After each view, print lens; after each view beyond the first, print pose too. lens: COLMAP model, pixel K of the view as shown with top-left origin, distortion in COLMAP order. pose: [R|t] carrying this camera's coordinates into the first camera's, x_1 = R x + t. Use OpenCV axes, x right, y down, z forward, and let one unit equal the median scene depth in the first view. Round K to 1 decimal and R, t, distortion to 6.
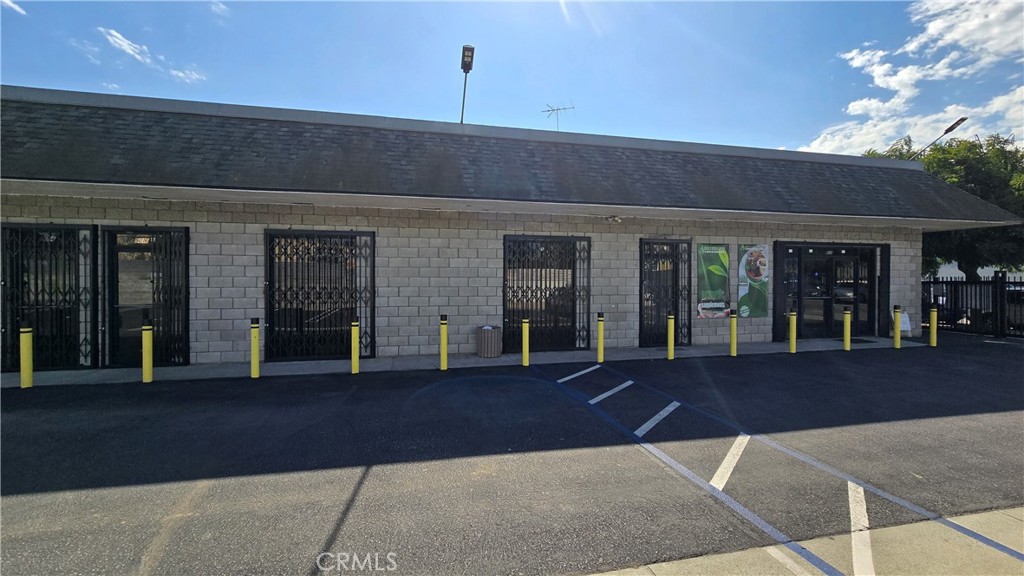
lens RADIAL K [[305.0, 0, 512.5], [0, 305.0, 286.7], [0, 0, 1]] dist [-0.003821, -0.000029]
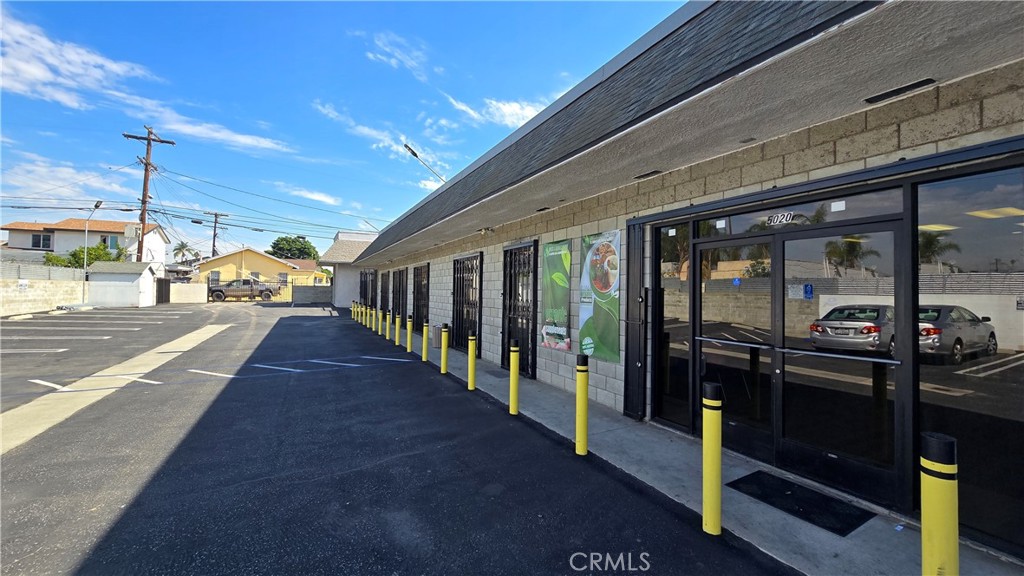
lens RADIAL K [[415.7, 0, 507.1], [0, 415.7, 283.2], [0, 0, 1]] dist [-0.002707, 0.000418]
pose [[0.291498, -0.013753, -0.956472, 1.496939], [-0.020693, 0.999572, -0.020680, -0.023348], [0.956348, 0.025821, 0.291089, 0.605079]]
